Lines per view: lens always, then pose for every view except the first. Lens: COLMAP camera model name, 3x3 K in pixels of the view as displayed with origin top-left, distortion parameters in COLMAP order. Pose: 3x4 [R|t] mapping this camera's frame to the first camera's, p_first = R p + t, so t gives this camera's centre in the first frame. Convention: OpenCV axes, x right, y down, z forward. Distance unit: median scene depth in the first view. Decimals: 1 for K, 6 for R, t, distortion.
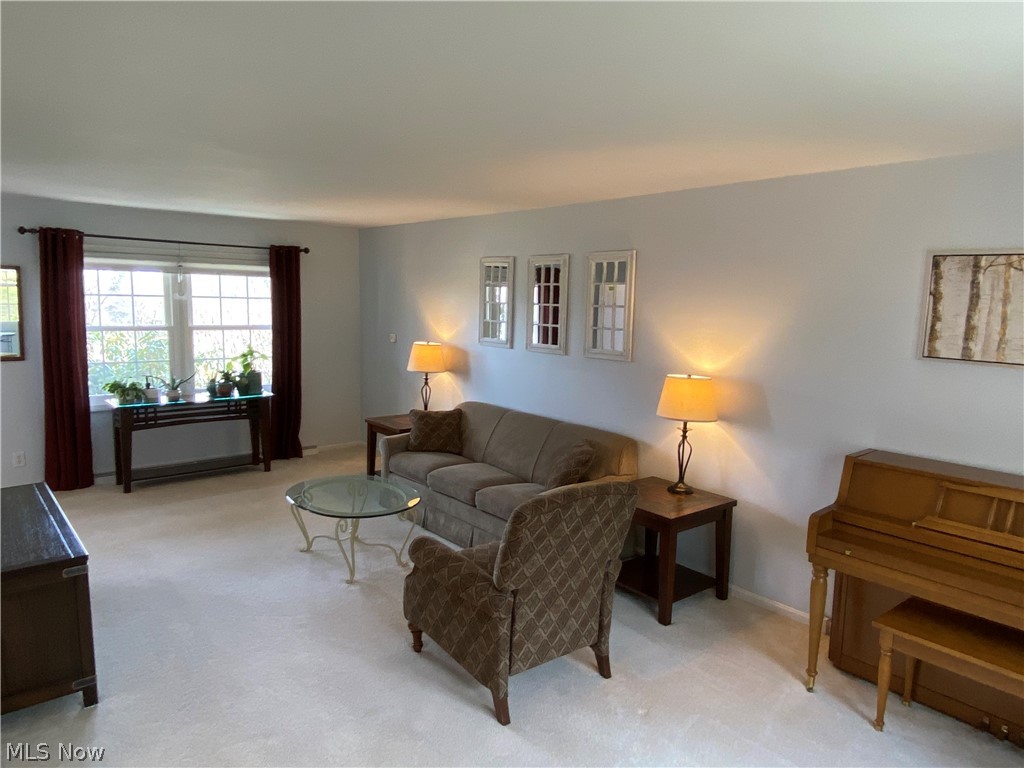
lens RADIAL K [[685.0, 0, 509.5], [0, 685.0, 381.9], [0, 0, 1]] dist [0.048082, 0.000725]
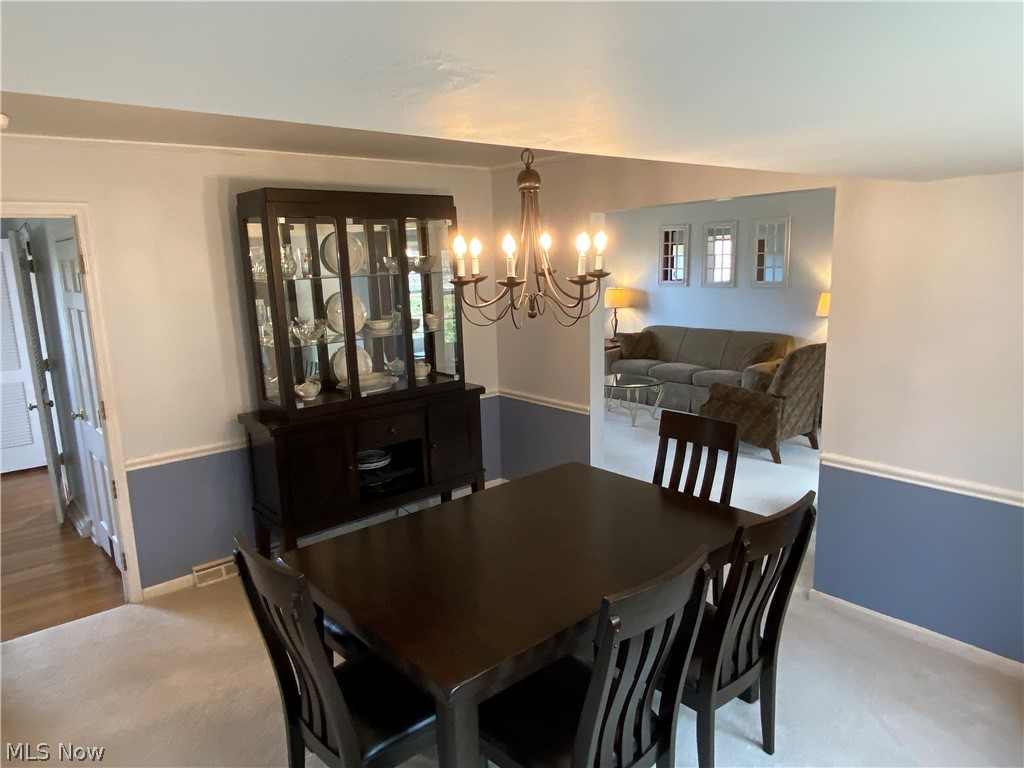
lens RADIAL K [[685.0, 0, 514.4], [0, 685.0, 387.2], [0, 0, 1]] dist [0.048082, 0.000725]
pose [[0.998417, -0.056140, 0.003368, -0.458558], [0.055795, 0.996241, 0.066263, 0.057583], [-0.007075, -0.065971, 0.997796, -0.585828]]
